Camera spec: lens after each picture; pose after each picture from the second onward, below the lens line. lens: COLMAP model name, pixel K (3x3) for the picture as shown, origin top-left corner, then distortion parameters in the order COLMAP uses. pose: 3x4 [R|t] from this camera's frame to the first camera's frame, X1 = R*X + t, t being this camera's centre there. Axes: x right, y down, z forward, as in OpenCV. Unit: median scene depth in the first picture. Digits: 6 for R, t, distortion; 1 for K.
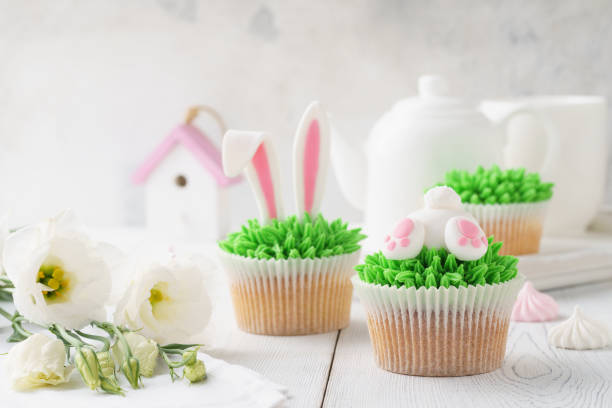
lens RADIAL K [[1577.9, 0, 306.0], [0, 1577.9, 204.0], [0, 0, 1]] dist [0.155592, -0.659240]
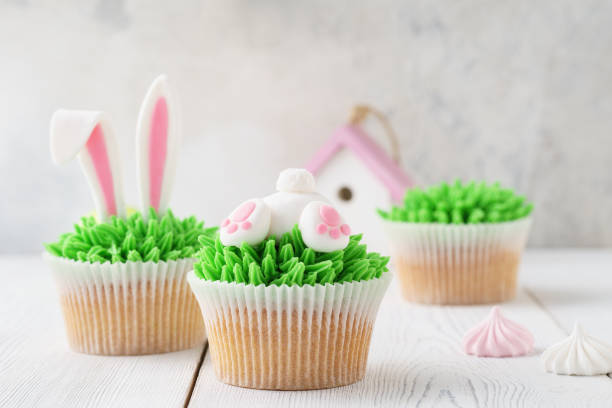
lens RADIAL K [[1577.9, 0, 306.0], [0, 1577.9, 204.0], [0, 0, 1]] dist [0.155592, -0.659240]
pose [[0.998771, -0.001104, 0.049554, 0.041201], [0.002197, 0.999755, -0.022005, 0.022406], [-0.049518, 0.022087, 0.998529, 0.165128]]
